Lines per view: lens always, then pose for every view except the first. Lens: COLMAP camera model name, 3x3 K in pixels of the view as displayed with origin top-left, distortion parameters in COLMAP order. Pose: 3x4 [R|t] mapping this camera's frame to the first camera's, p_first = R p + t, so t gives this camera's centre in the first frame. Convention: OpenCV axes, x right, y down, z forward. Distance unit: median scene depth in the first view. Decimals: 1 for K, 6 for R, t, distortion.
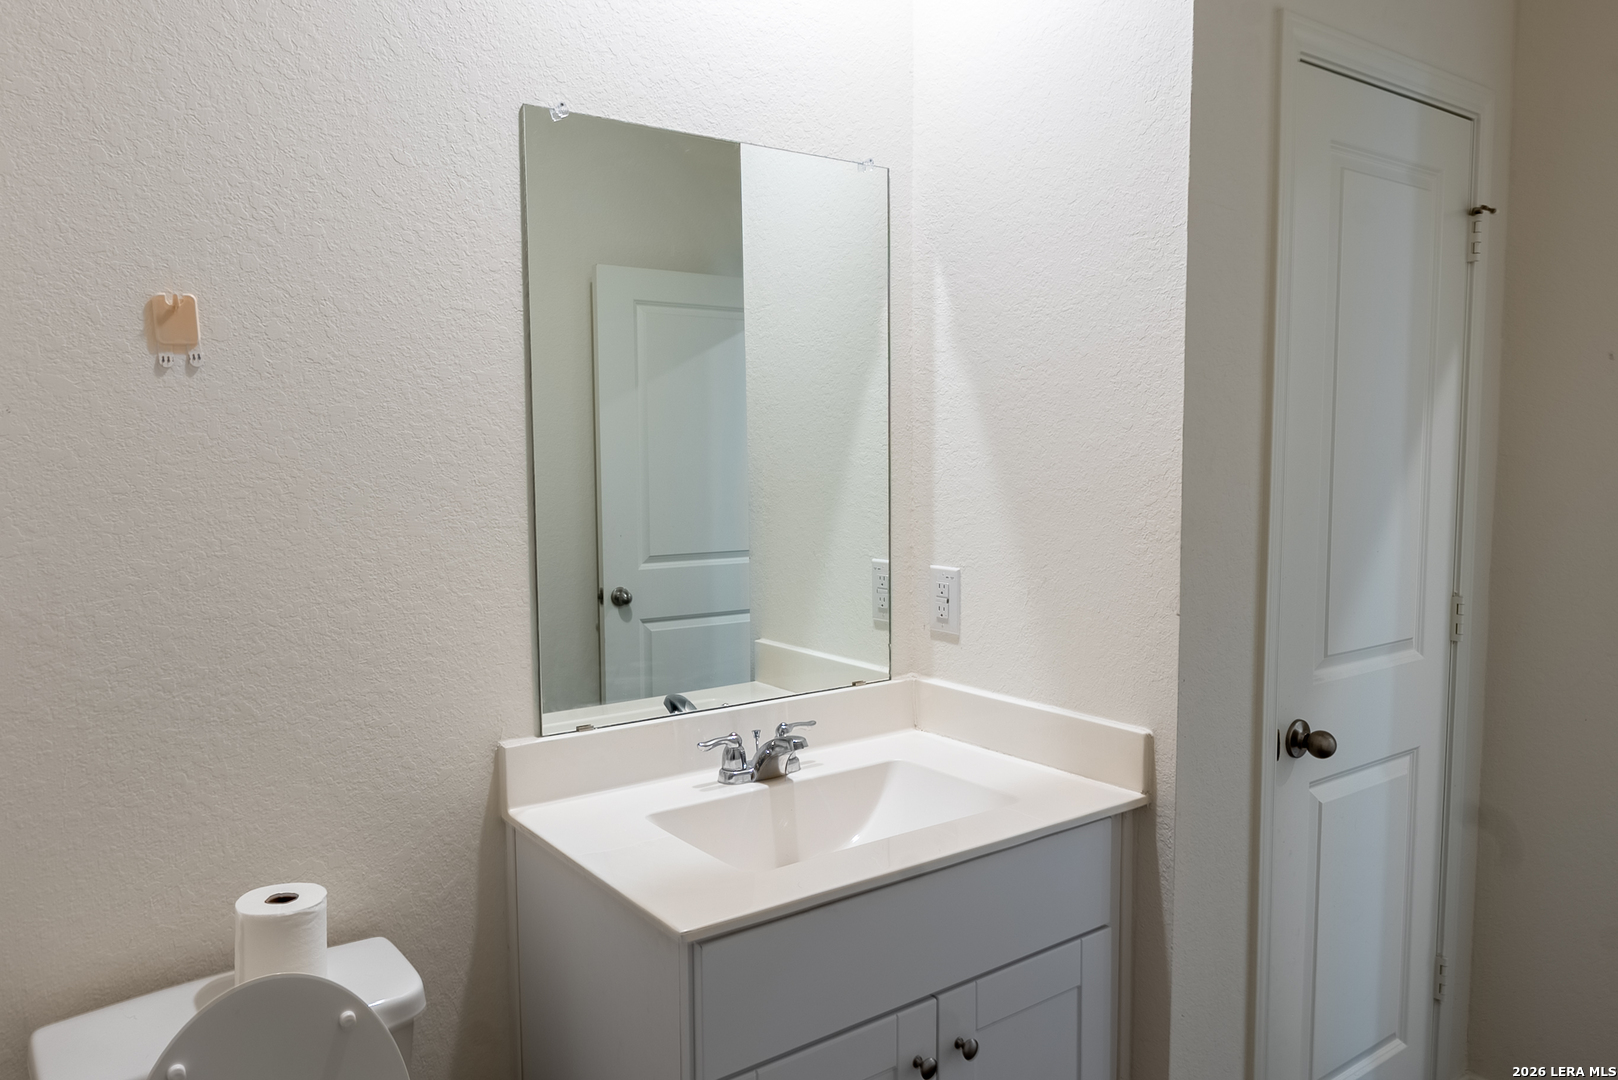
lens RADIAL K [[1135.0, 0, 810.2], [0, 1135.0, 542.1], [0, 0, 1]] dist [-0.004315, 0.002672]
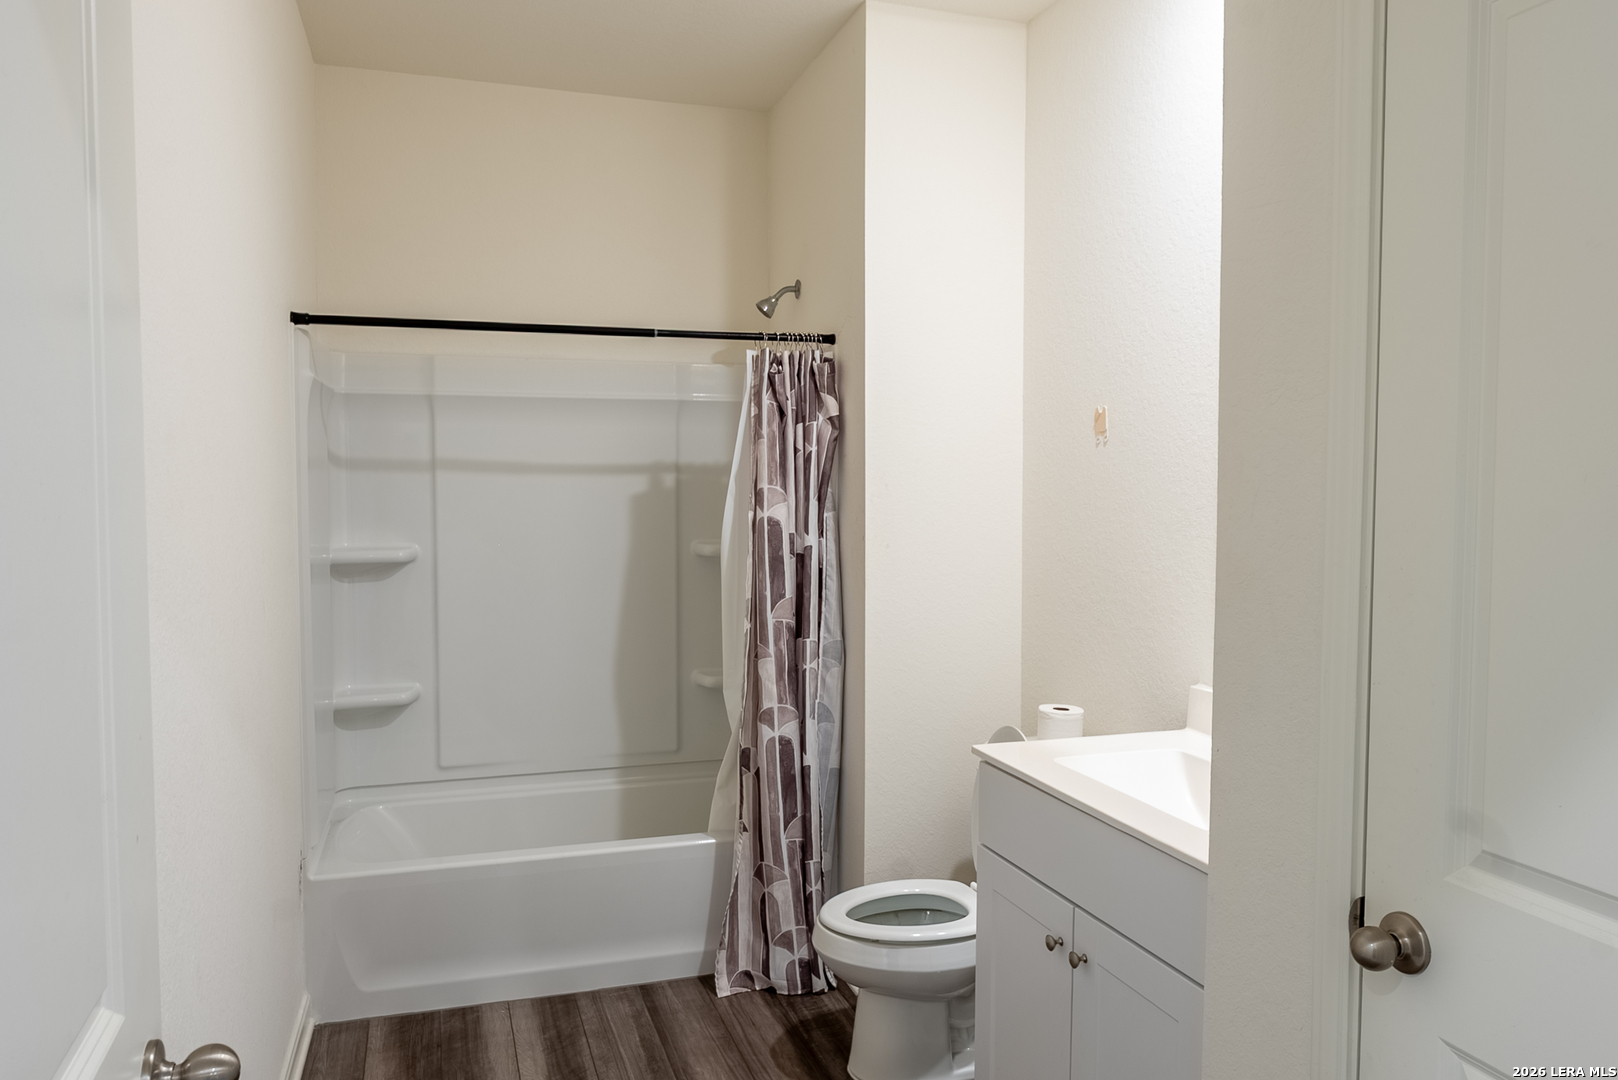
lens RADIAL K [[1135.0, 0, 809.0], [0, 1135.0, 539.1], [0, 0, 1]] dist [-0.004315, 0.002672]
pose [[-0.316983, 0.055517, -0.946805, 1.534695], [-0.074719, 0.993721, 0.083284, -0.114066], [0.945483, 0.097144, -0.310845, 1.156538]]
